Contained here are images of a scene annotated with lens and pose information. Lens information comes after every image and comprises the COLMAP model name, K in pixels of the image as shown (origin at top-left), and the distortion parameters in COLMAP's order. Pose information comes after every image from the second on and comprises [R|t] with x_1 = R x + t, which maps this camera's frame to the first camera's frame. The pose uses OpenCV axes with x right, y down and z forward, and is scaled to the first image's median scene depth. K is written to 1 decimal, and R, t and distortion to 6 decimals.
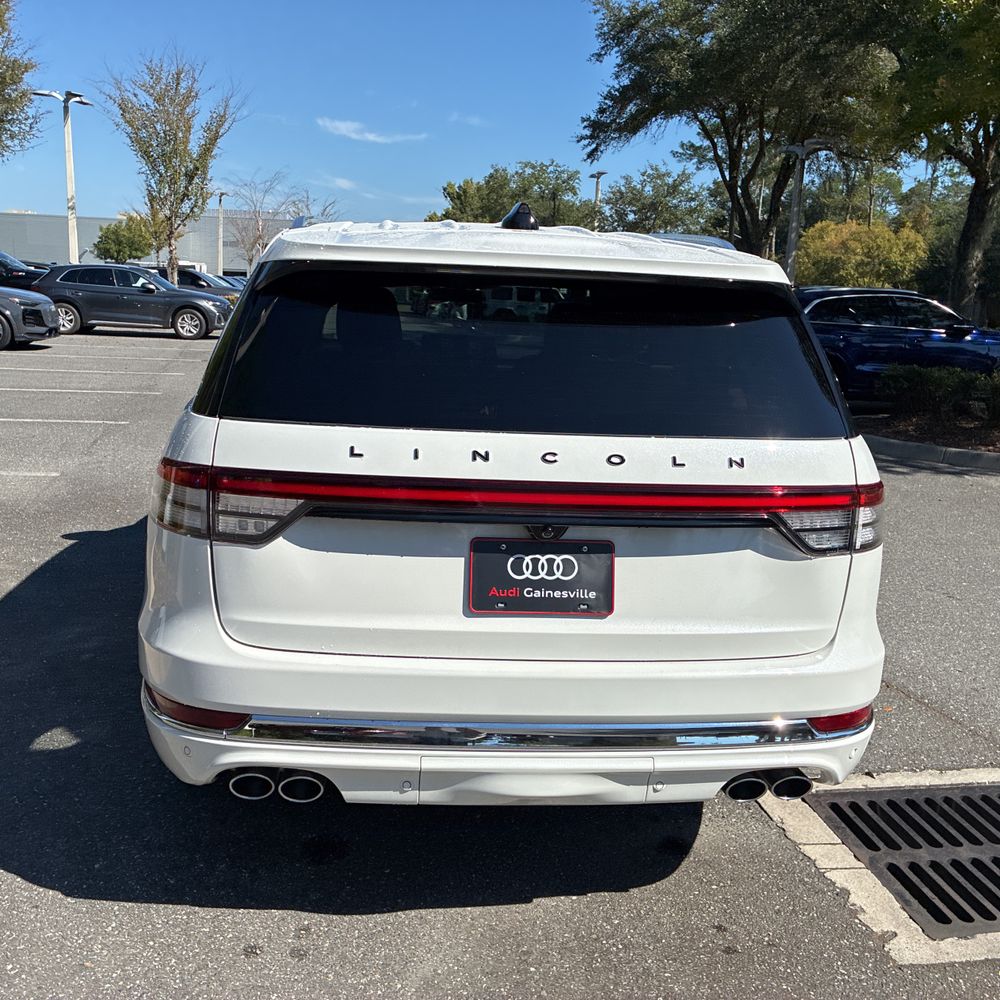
lens RADIAL K [[1030.6, 0, 478.0], [0, 1030.6, 509.5], [0, 0, 1]] dist [0.026046, 0.000000]
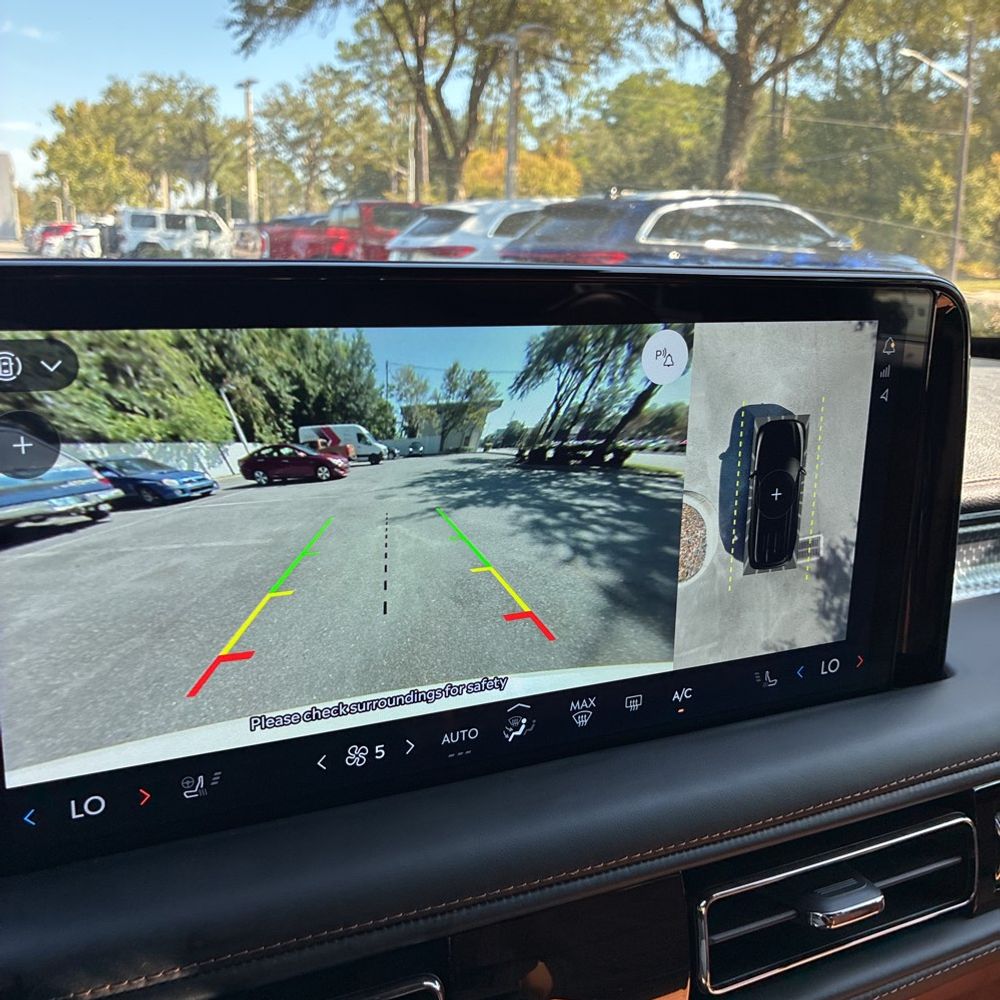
lens RADIAL K [[1030.6, 0, 492.4], [0, 1030.6, 493.1], [0, 0, 1]] dist [0.026046, 0.000000]
pose [[0.940026, -0.103468, 0.325031, -0.006991], [0.089787, 0.994337, 0.056855, -0.029880], [-0.329073, -0.024262, 0.943993, 0.178941]]
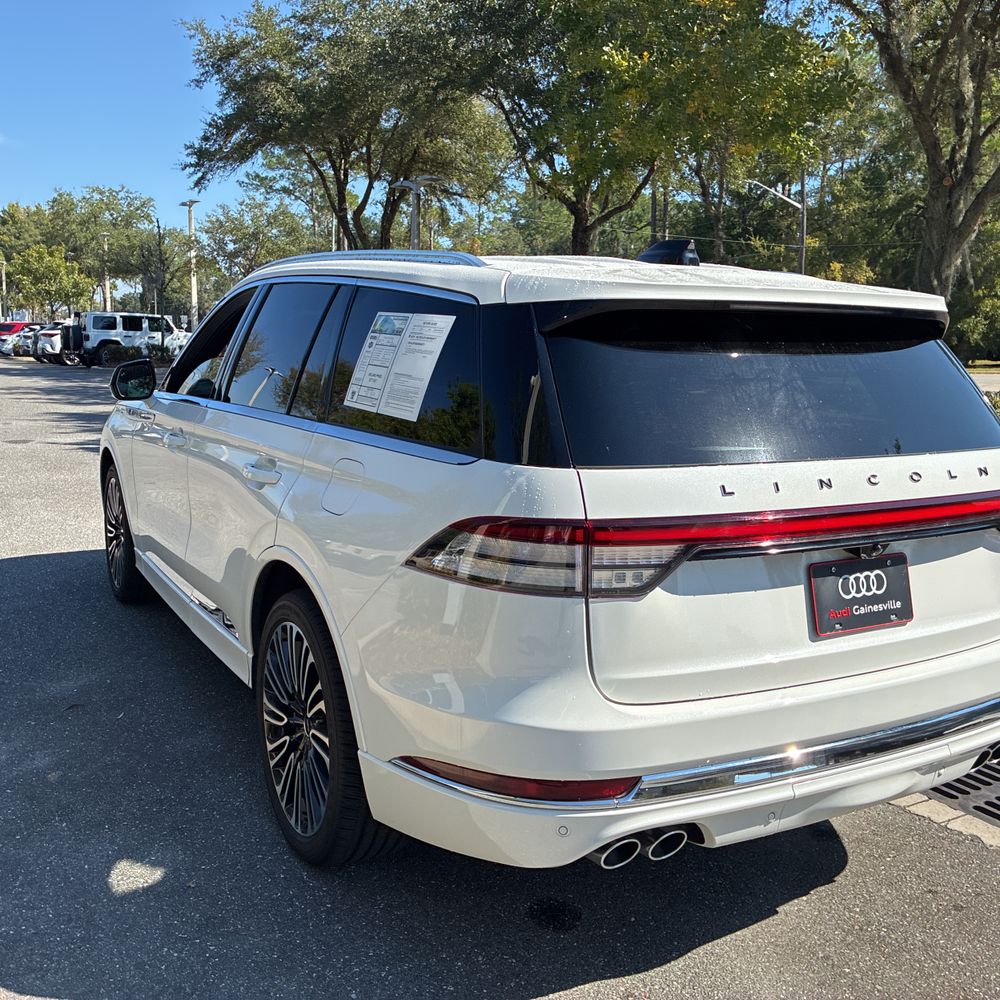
lens RADIAL K [[1030.6, 0, 487.9], [0, 1030.6, 510.3], [0, 0, 1]] dist [0.026046, 0.000000]
pose [[0.913735, -0.096448, 0.394697, -0.055676], [0.106523, 0.994304, -0.003635, -0.004519], [-0.392098, 0.045365, 0.918804, 0.013550]]
